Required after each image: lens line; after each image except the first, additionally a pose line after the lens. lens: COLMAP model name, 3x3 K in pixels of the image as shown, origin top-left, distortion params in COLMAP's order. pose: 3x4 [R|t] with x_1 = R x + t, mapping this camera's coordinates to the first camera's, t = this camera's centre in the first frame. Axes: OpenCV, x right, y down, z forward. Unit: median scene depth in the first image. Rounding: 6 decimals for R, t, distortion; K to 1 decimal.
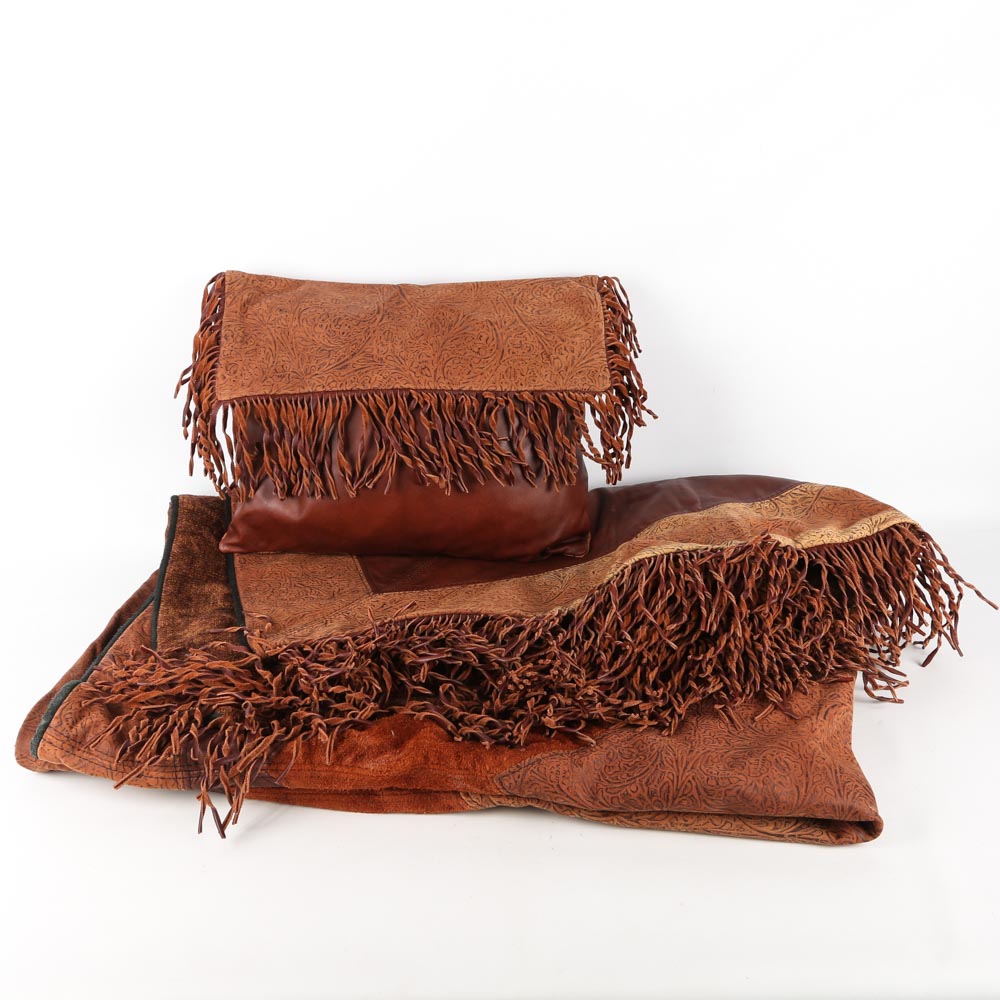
lens RADIAL K [[1195.0, 0, 466.0], [0, 1195.0, 441.7], [0, 0, 1]] dist [-0.103312, 0.000000]
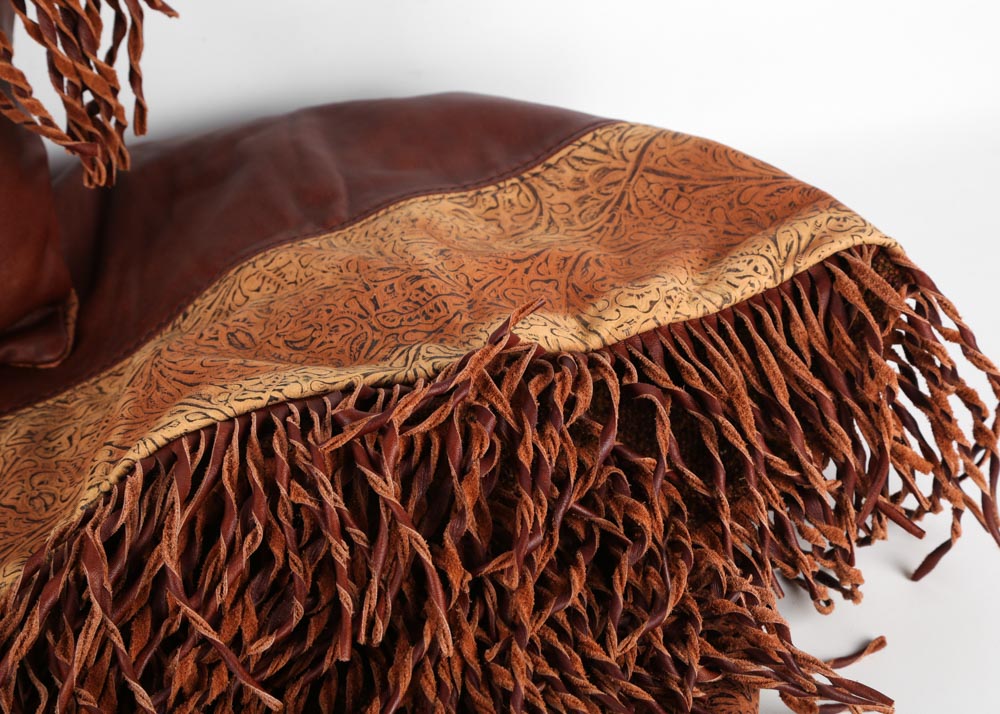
lens RADIAL K [[1976.1, 0, 502.2], [0, 1976.1, 359.8], [0, 0, 1]] dist [0.138848, 0.000000]
pose [[0.973102, -0.125871, 0.192950, 0.131127], [0.068859, 0.958171, 0.277790, -0.086045], [-0.219844, -0.257031, 0.941065, 0.413837]]
